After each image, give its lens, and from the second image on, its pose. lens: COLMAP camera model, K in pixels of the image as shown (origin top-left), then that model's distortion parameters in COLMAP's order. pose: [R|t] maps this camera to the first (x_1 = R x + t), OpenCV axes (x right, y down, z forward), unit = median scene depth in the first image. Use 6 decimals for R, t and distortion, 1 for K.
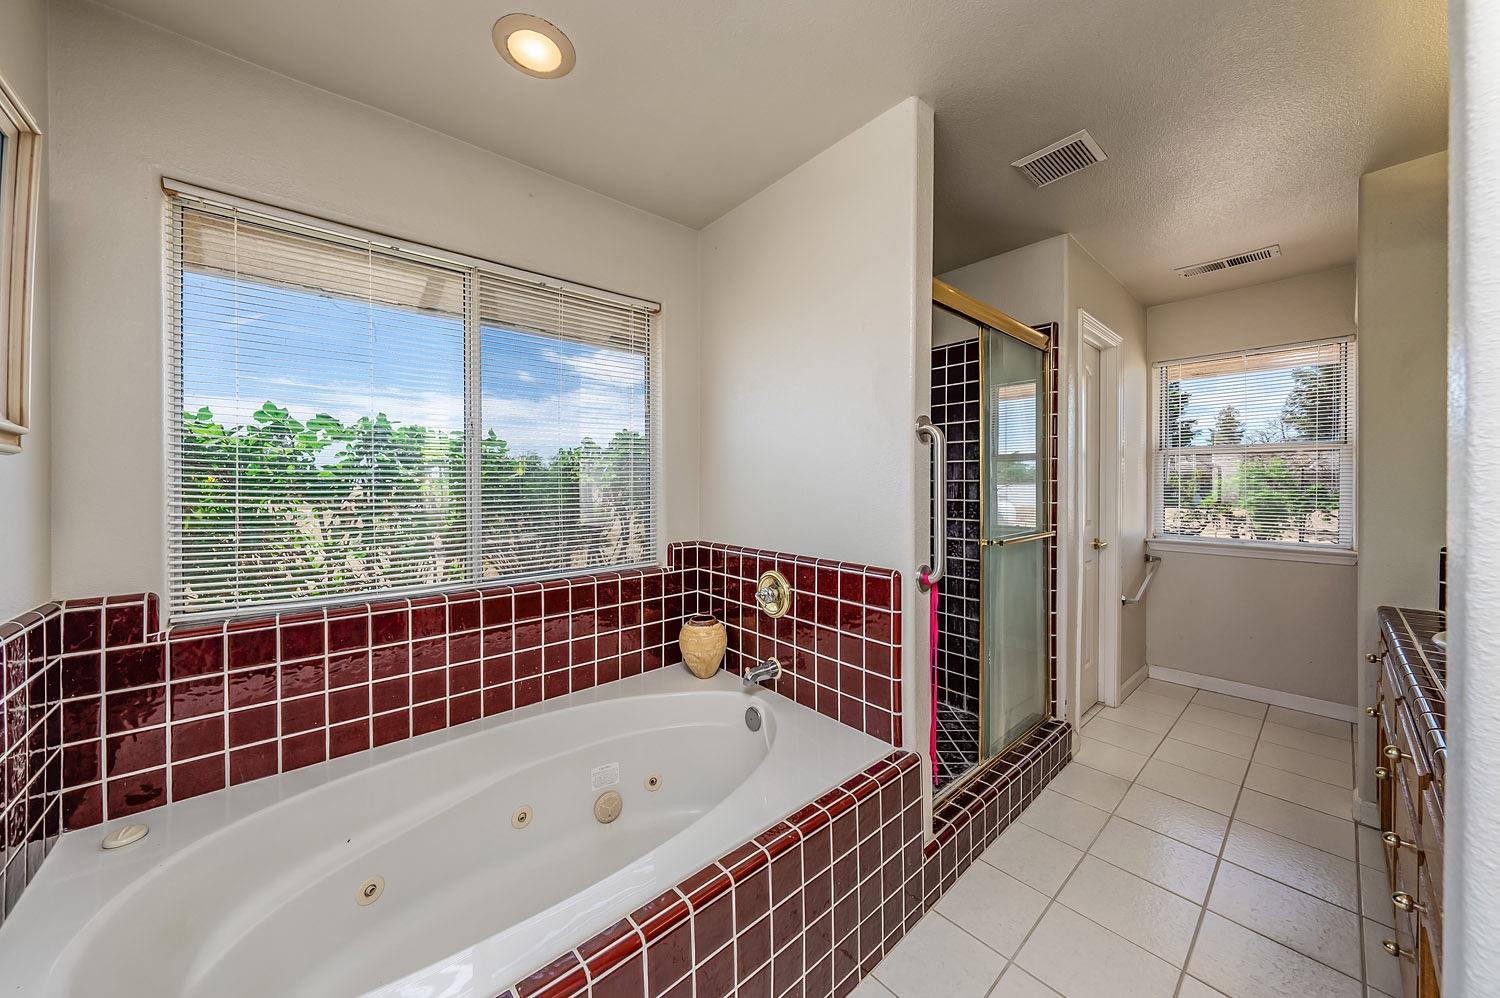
lens RADIAL K [[515.2, 0, 750.7], [0, 515.2, 479.0], [0, 0, 1]] dist [0.015879, 0.000032]
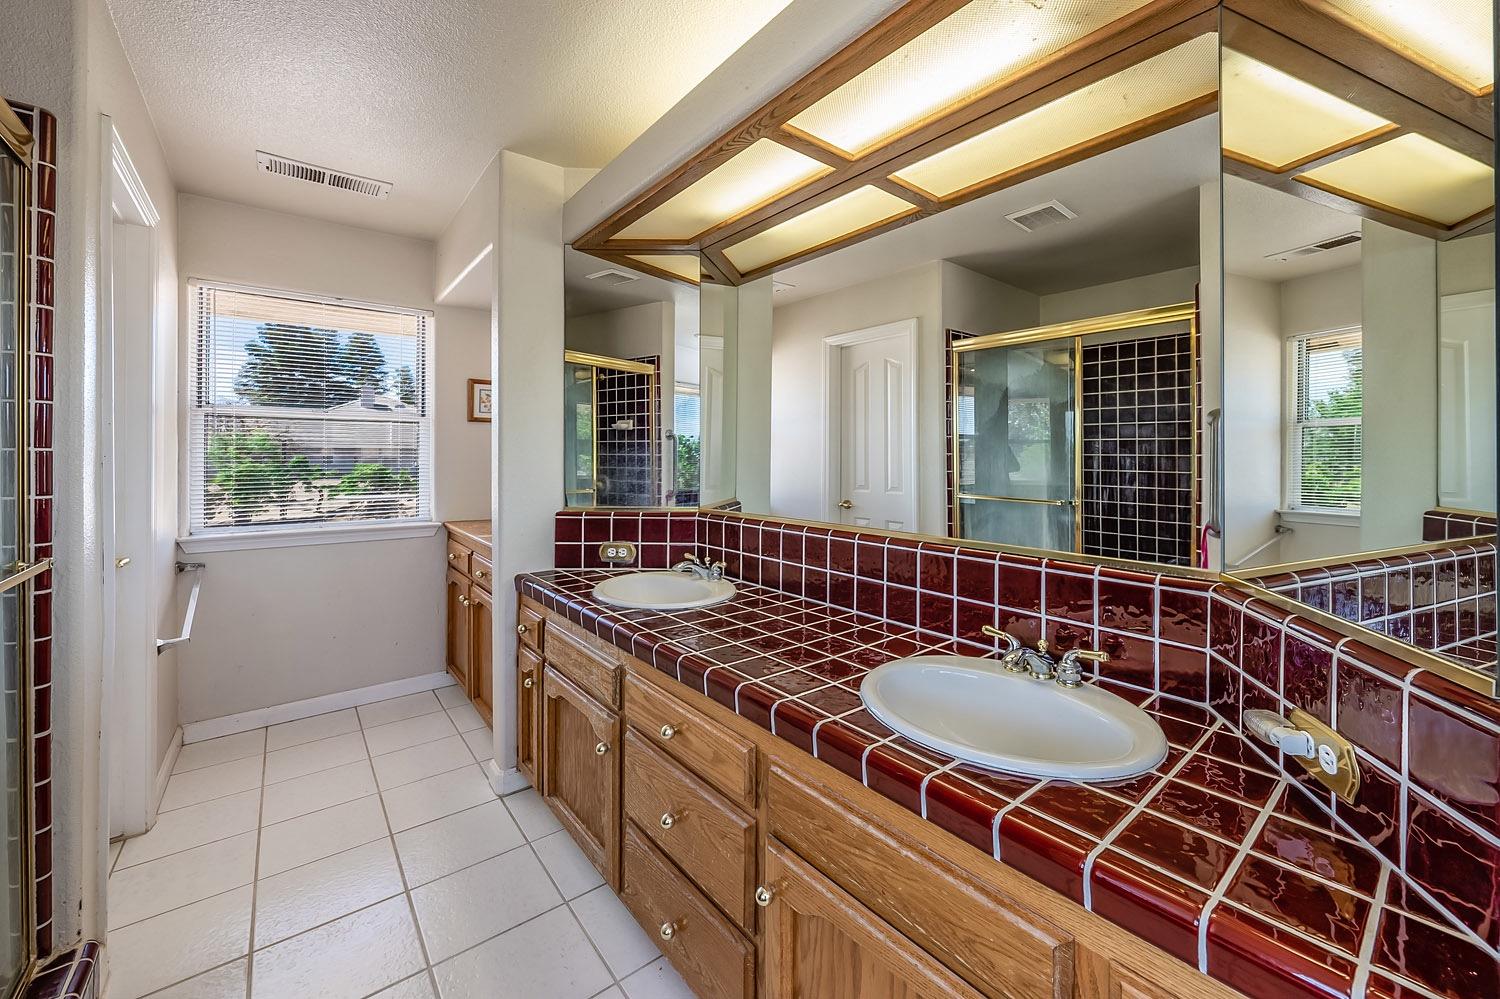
lens RADIAL K [[525.8, 0, 752.3], [0, 525.8, 459.4], [0, 0, 1]] dist [-0.000196, 0.000048]
pose [[-0.012013, -0.007071, 0.999903, 0.102197], [-0.008561, 0.999939, 0.006969, 0.002368], [-0.999891, -0.008476, -0.012073, 0.357236]]
